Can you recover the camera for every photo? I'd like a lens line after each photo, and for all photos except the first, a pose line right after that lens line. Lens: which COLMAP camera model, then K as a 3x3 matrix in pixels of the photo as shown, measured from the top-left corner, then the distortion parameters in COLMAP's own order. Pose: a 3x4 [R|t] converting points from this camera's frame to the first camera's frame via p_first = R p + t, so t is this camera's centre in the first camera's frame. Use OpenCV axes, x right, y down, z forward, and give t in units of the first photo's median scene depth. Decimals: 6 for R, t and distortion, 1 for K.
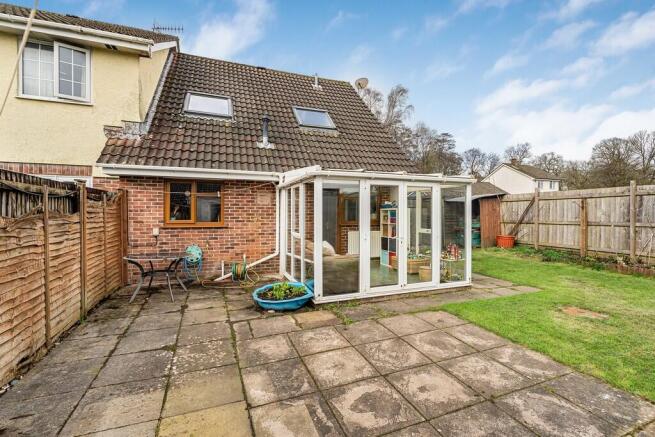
lens RADIAL K [[306.4, 0, 326.1], [0, 306.4, 216.4], [0, 0, 1]] dist [-0.010809, -0.000272]
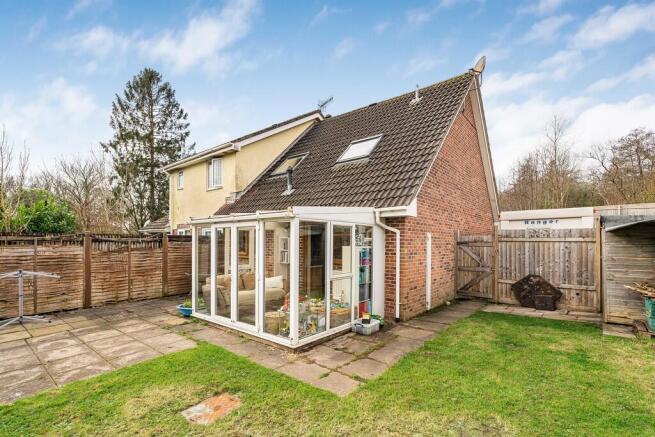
lens RADIAL K [[306.4, 0, 300.7], [0, 306.4, 239.4], [0, 0, 1]] dist [-0.010809, -0.000272]
pose [[0.452480, -0.004377, -0.891764, 1.777702], [-0.009111, 0.999913, -0.009531, -0.068203], [0.891728, 0.012437, 0.452400, 0.984497]]
